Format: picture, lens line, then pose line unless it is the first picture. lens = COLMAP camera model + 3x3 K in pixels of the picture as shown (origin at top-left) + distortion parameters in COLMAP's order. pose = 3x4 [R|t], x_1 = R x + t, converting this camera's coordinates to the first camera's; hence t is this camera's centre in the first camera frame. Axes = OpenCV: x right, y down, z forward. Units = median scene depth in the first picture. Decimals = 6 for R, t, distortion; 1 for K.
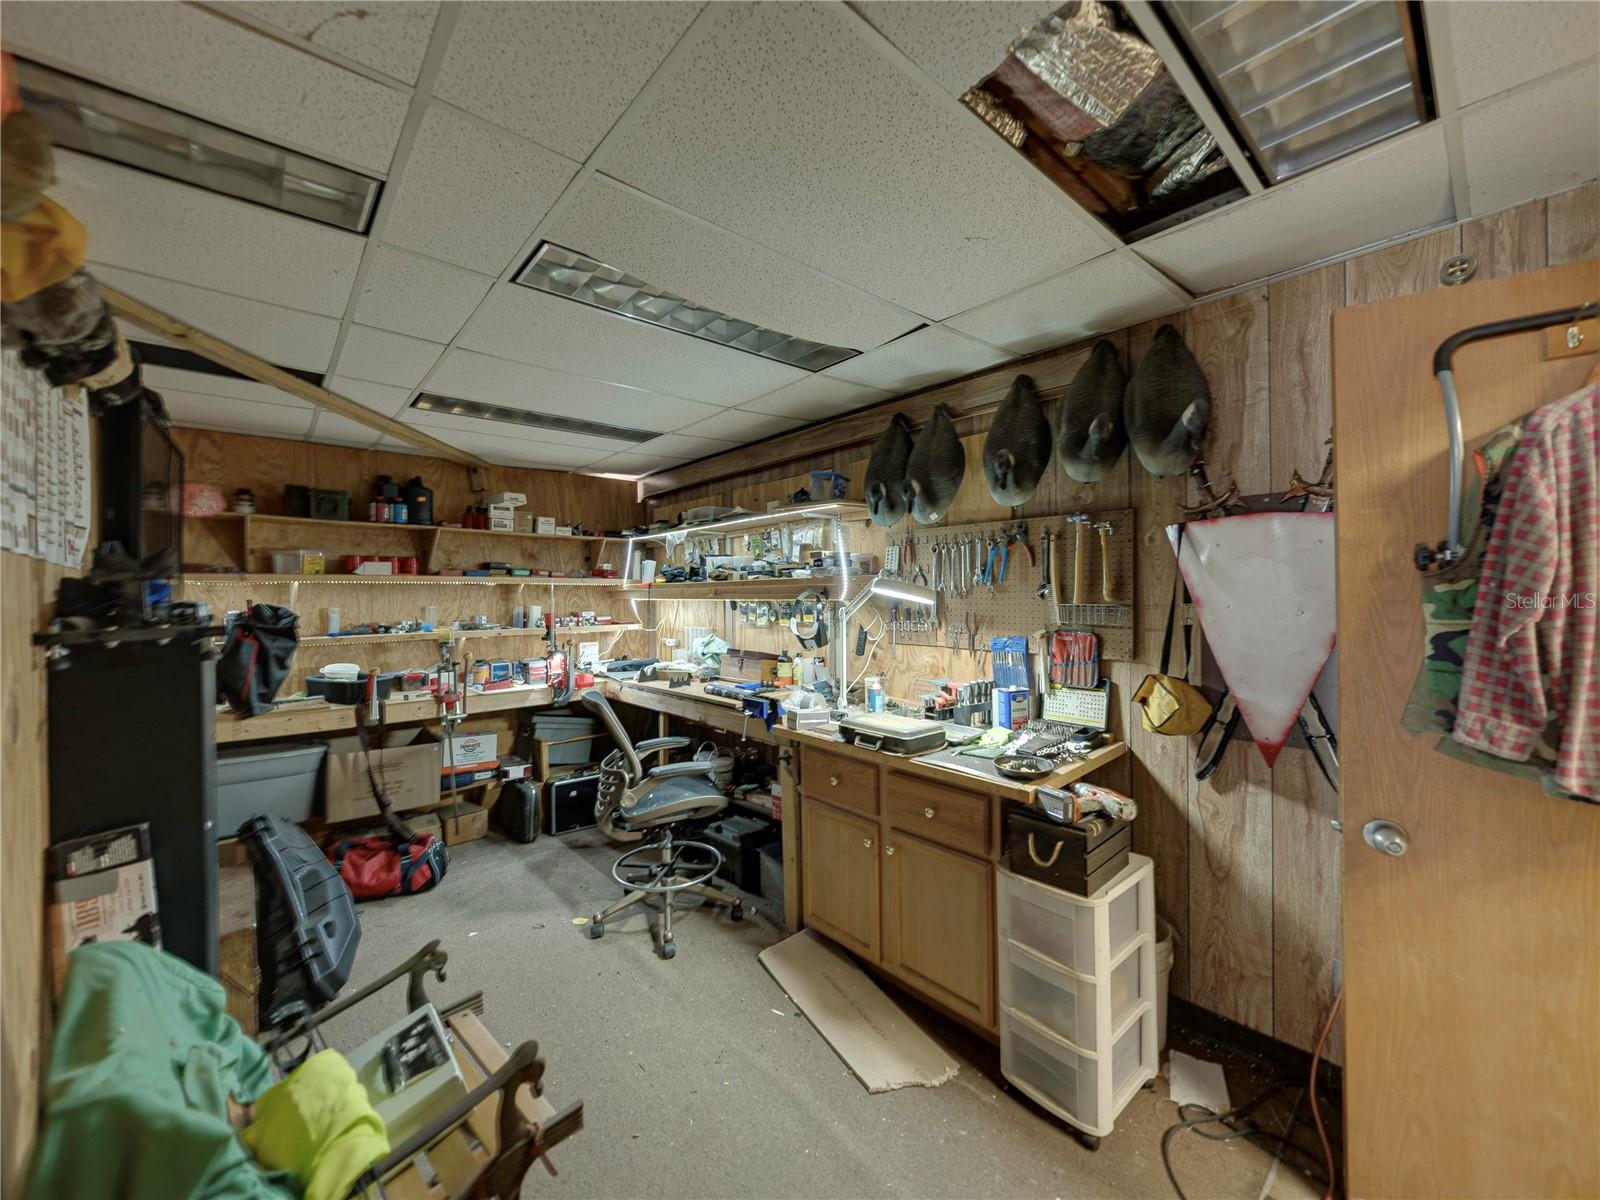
lens RADIAL K [[620.8, 0, 801.7], [0, 620.8, 594.3], [0, 0, 1]] dist [-0.003253, -0.000371]
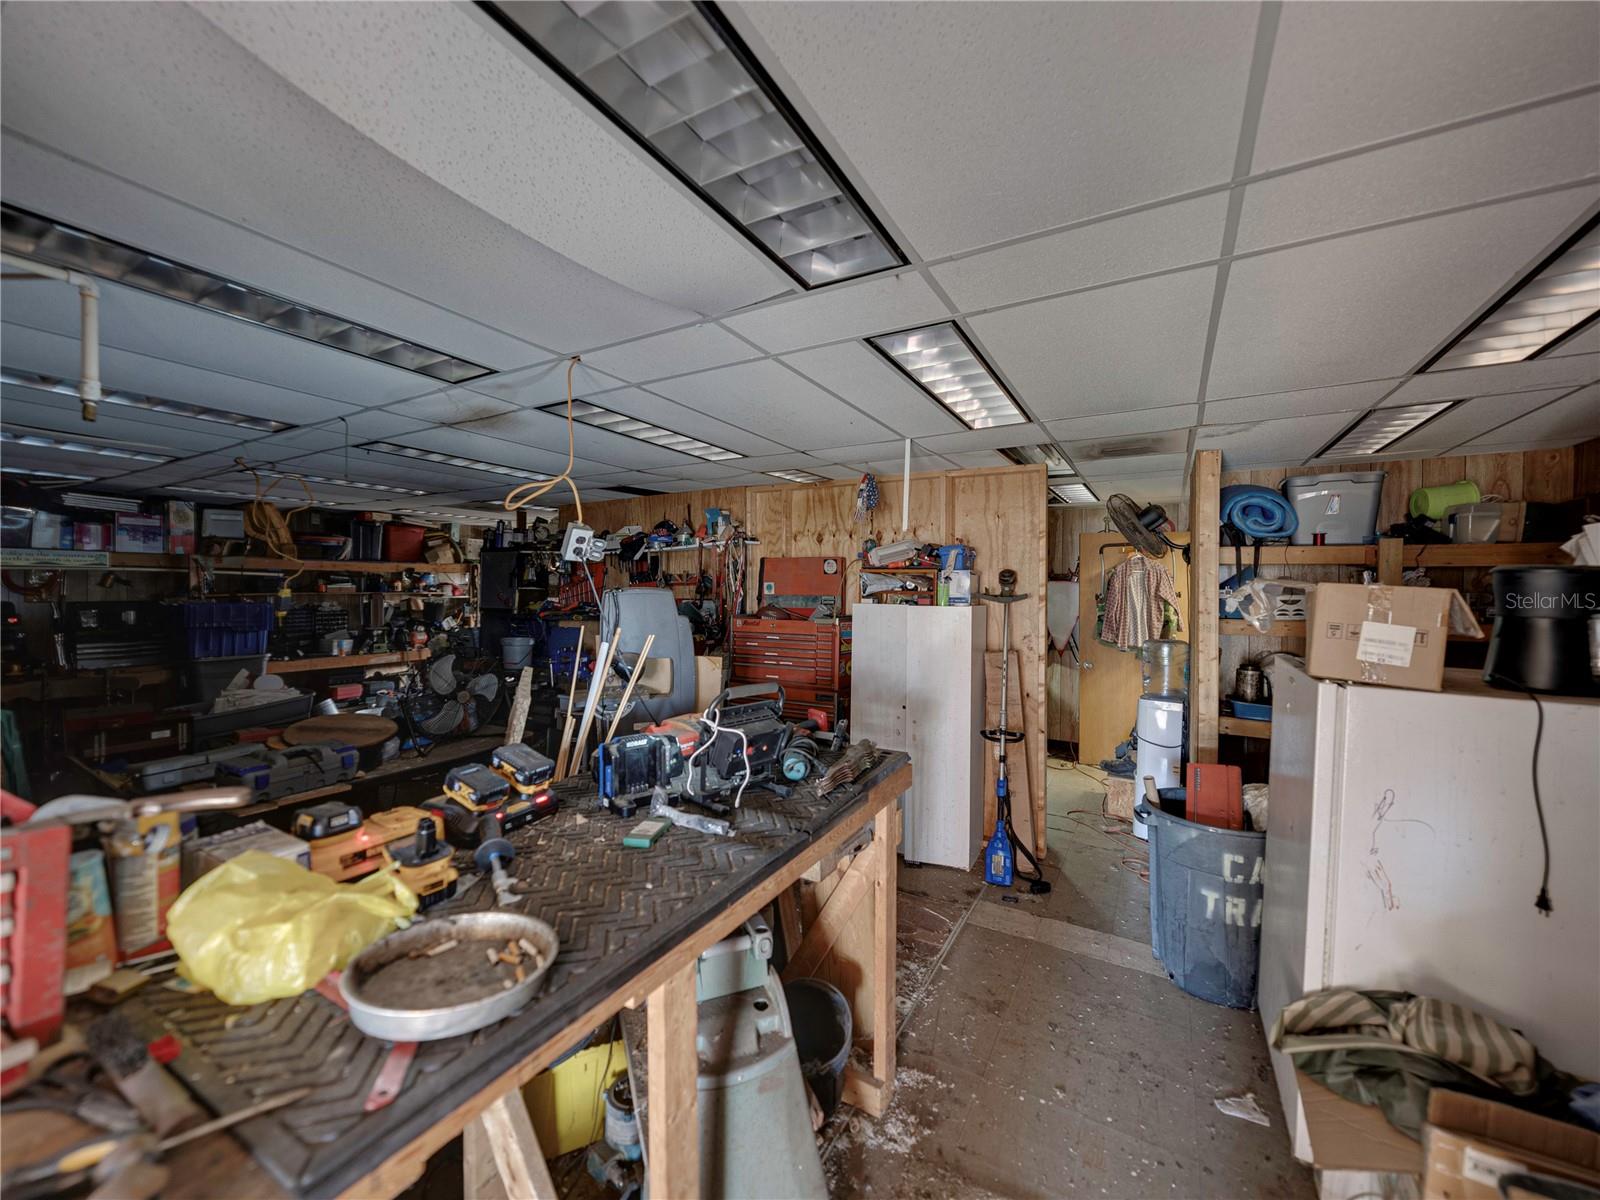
lens RADIAL K [[632.7, 0, 803.8], [0, 632.7, 586.0], [0, 0, 1]] dist [-0.002785, -0.000402]
pose [[0.949627, 0.020620, 0.312704, -2.218236], [-0.020246, 0.999785, -0.004444, -0.075097], [-0.312728, -0.002110, 0.949840, -2.444779]]
